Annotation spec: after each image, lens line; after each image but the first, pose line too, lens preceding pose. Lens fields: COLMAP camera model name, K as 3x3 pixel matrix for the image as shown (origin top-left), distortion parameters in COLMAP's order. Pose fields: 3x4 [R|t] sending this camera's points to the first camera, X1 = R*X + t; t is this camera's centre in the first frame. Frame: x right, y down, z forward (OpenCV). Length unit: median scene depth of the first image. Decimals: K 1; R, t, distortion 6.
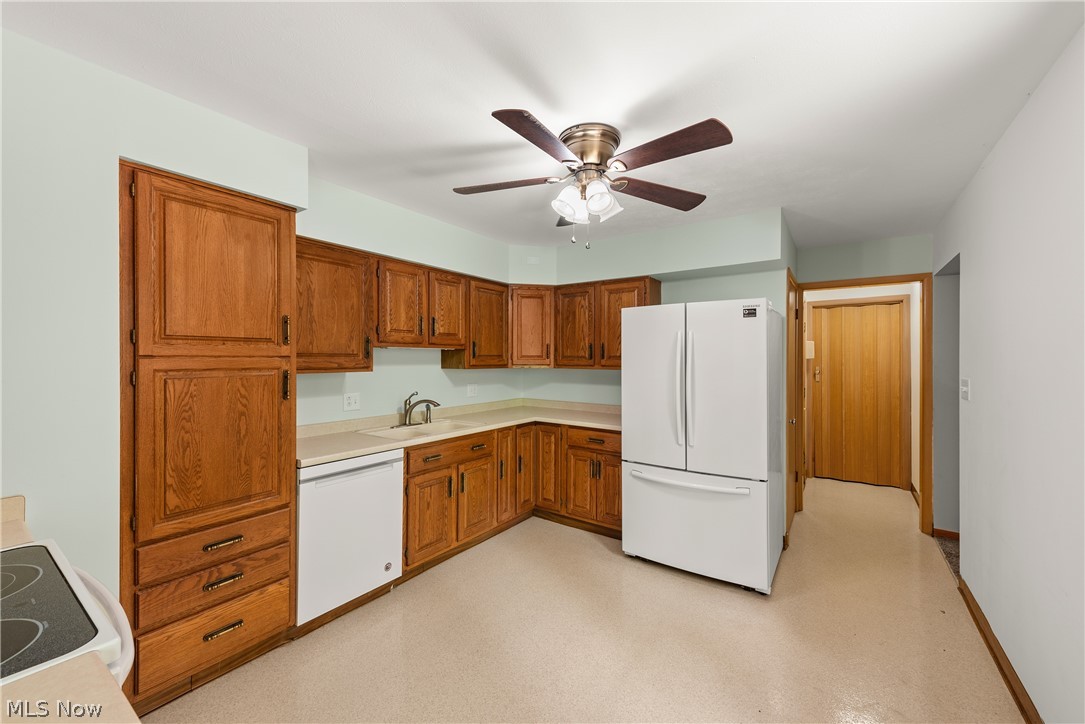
lens RADIAL K [[424.4, 0, 544.3], [0, 424.4, 358.5], [0, 0, 1]] dist [0.002746, 0.000276]
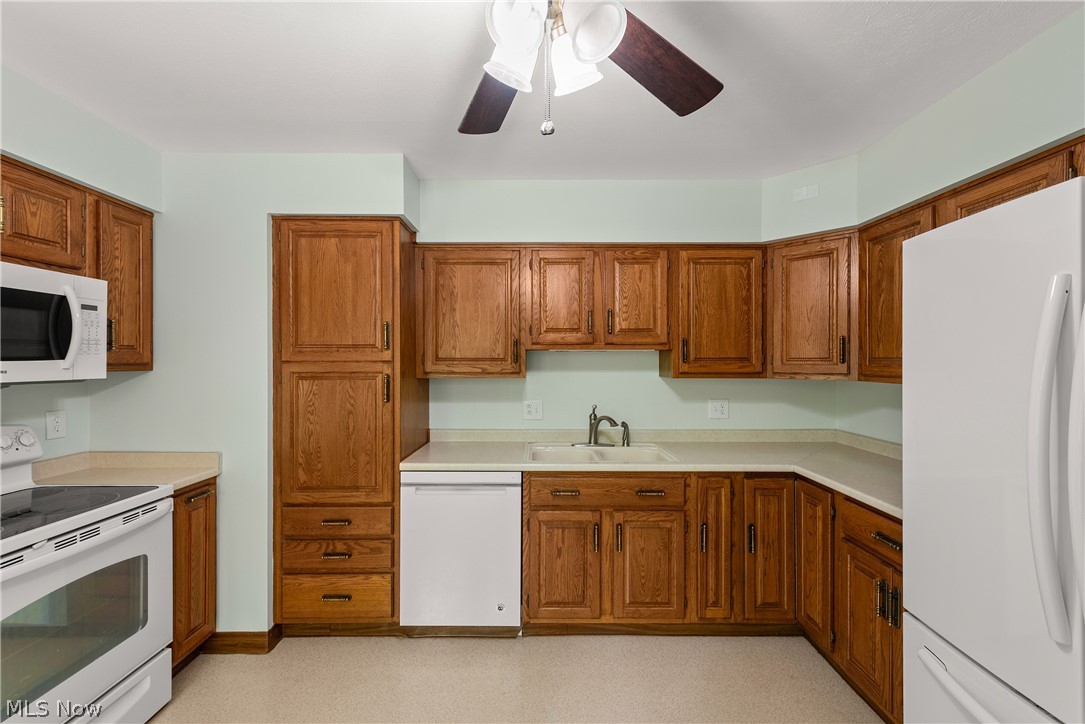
lens RADIAL K [[439.3, 0, 543.4], [0, 439.3, 364.4], [0, 0, 1]] dist [0.015268, -0.000088]
pose [[0.573029, 0.002175, -0.819532, 0.388418], [0.000643, 0.999995, 0.003104, -0.000270], [0.819535, -0.002306, 0.573025, 0.540379]]
